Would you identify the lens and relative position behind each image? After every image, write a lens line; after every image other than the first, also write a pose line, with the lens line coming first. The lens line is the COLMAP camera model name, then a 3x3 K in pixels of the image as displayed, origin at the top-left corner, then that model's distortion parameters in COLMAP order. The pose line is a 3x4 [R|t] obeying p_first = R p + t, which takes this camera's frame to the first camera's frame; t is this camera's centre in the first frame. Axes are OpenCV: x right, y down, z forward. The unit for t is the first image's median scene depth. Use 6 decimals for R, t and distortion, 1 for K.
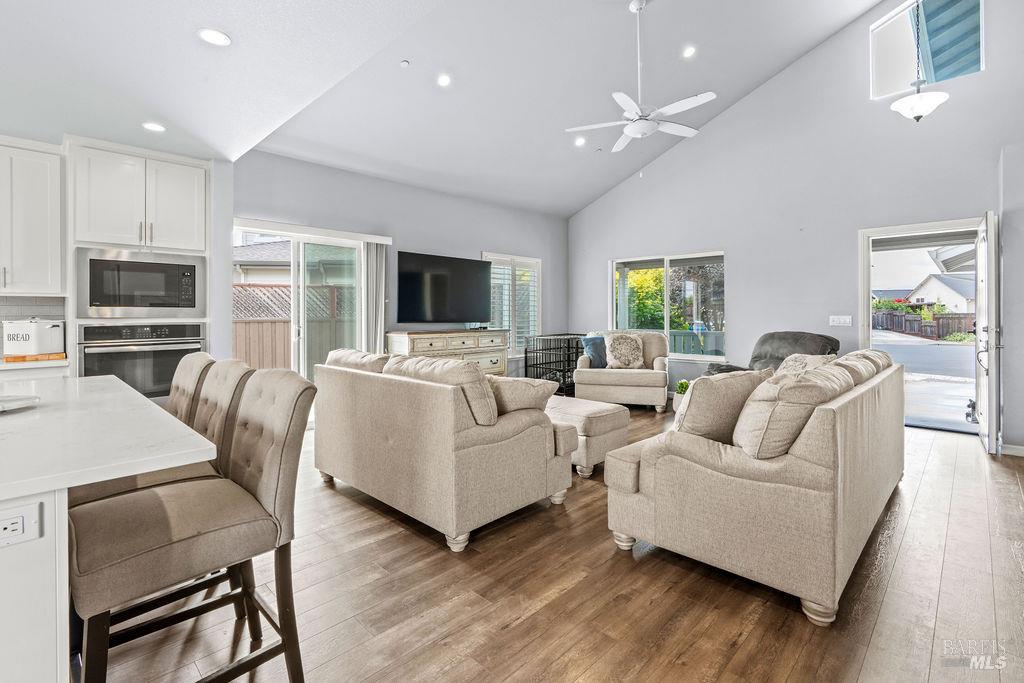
lens RADIAL K [[474.7, 0, 506.1], [0, 474.7, 313.7], [0, 0, 1]] dist [-0.009525, 0.000105]
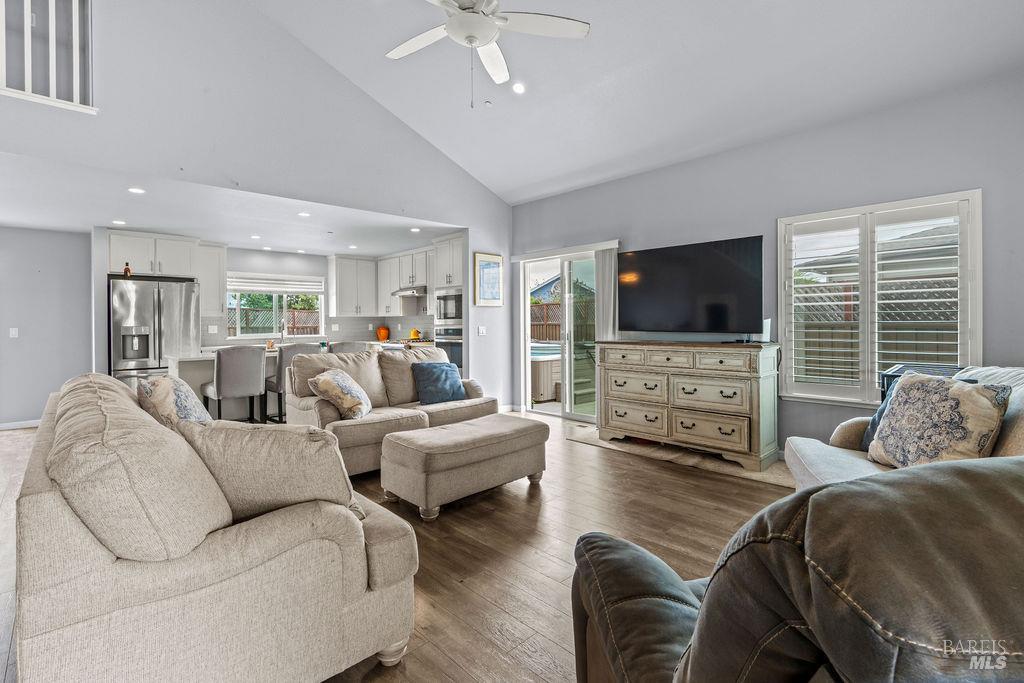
lens RADIAL K [[468.8, 0, 512.5], [0, 468.8, 326.3], [0, 0, 1]] dist [-0.000341, 0.000154]
pose [[-0.022135, 0.010897, -0.999696, 1.107656], [0.010706, 0.999886, 0.010662, -0.002071], [0.999698, -0.010467, -0.022249, 1.297994]]
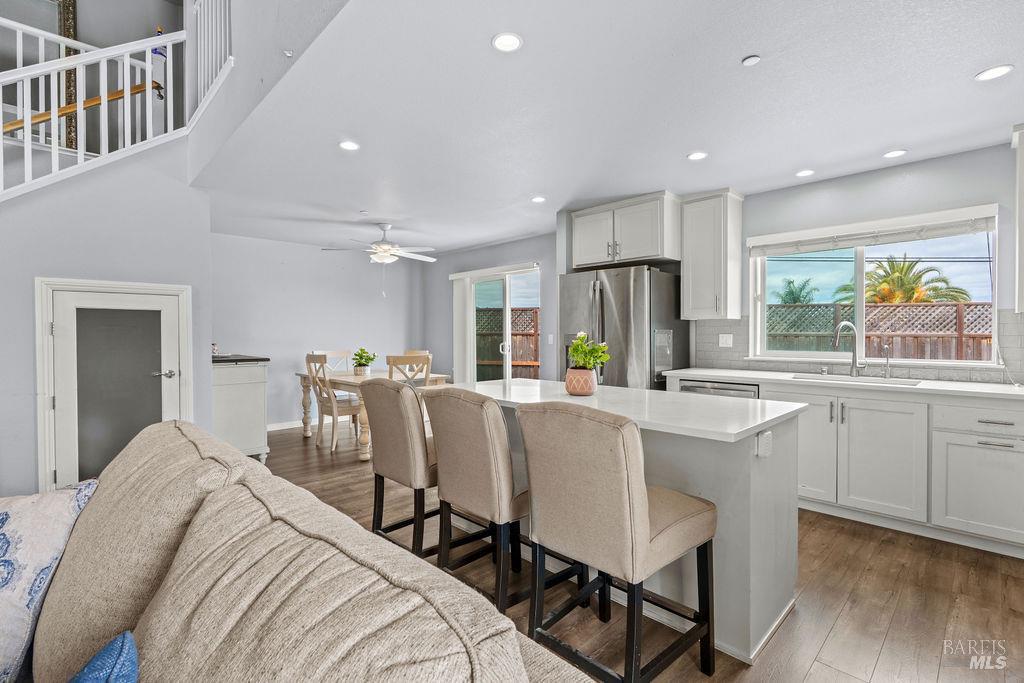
lens RADIAL K [[471.9, 0, 512.0], [0, 471.9, 341.5], [0, 0, 1]] dist [-0.002100, -0.000167]
pose [[-0.999855, 0.005764, 0.016040, -0.390448], [0.006056, 0.999815, 0.018261, -0.004687], [-0.015931, 0.018356, -0.999705, 1.168607]]
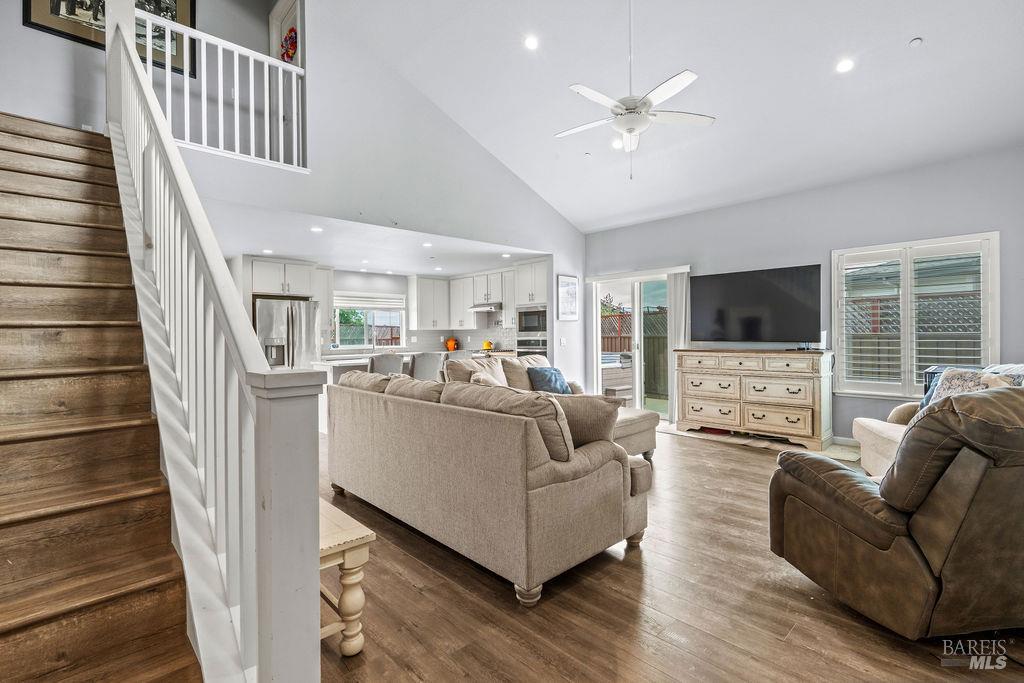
lens RADIAL K [[467.1, 0, 512.0], [0, 467.1, 341.5], [0, 0, 1]] dist [0.000382, 0.000173]
pose [[-0.030670, 0.015841, -0.999404, 1.412672], [0.012583, 0.999801, 0.015461, -0.003048], [0.999450, -0.012102, -0.030863, 0.978545]]
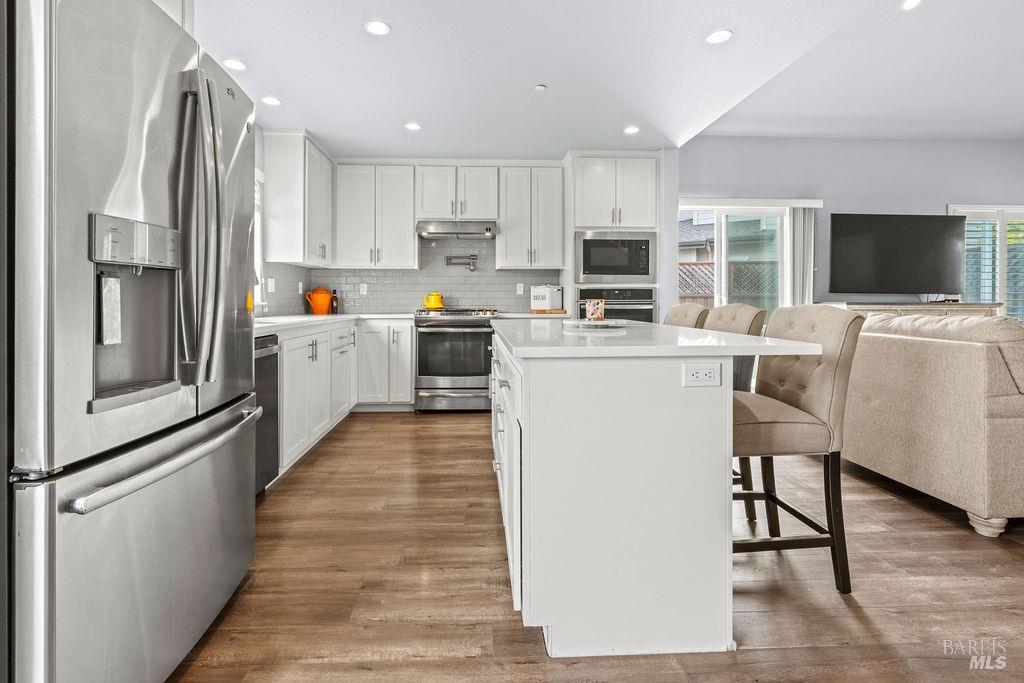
lens RADIAL K [[479.9, 0, 492.1], [0, 479.9, 304.2], [0, 0, 1]] dist [-0.000914, 0.000137]
pose [[0.737718, 0.007864, -0.675063, -0.134640], [-0.001771, 0.999951, 0.009713, 0.053947], [0.675106, -0.005970, 0.737696, -0.185517]]
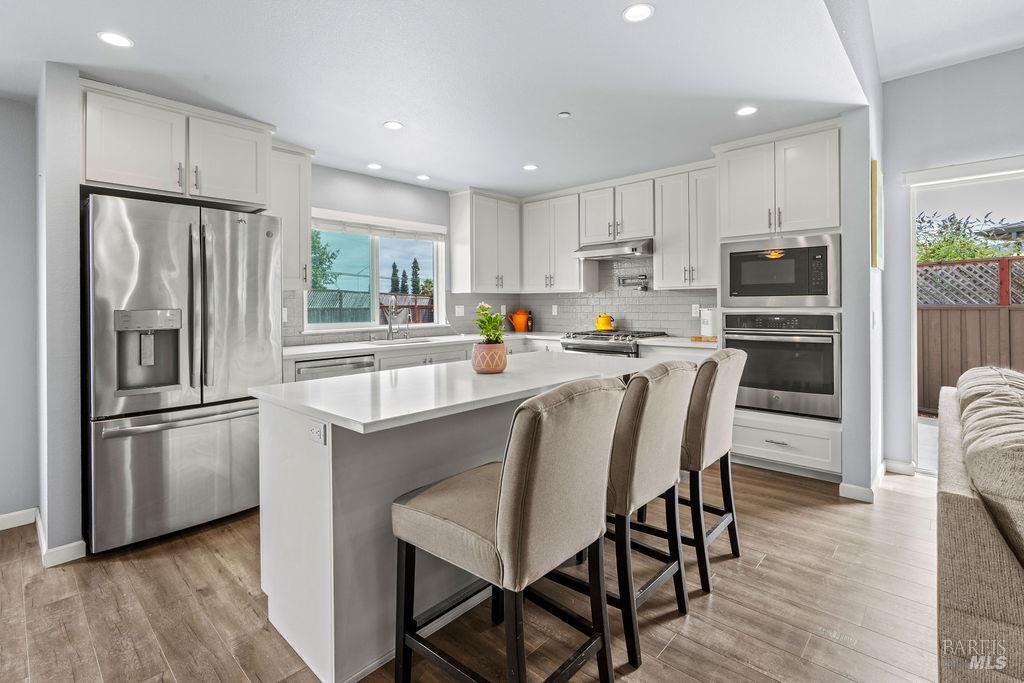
lens RADIAL K [[478.4, 0, 514.0], [0, 478.4, 305.4], [0, 0, 1]] dist [-0.002389, -0.000213]
pose [[0.040179, 0.006240, -0.999173, 0.195620], [0.008758, 0.999940, 0.006597, -0.005725], [0.999154, -0.009016, 0.040122, 0.427608]]
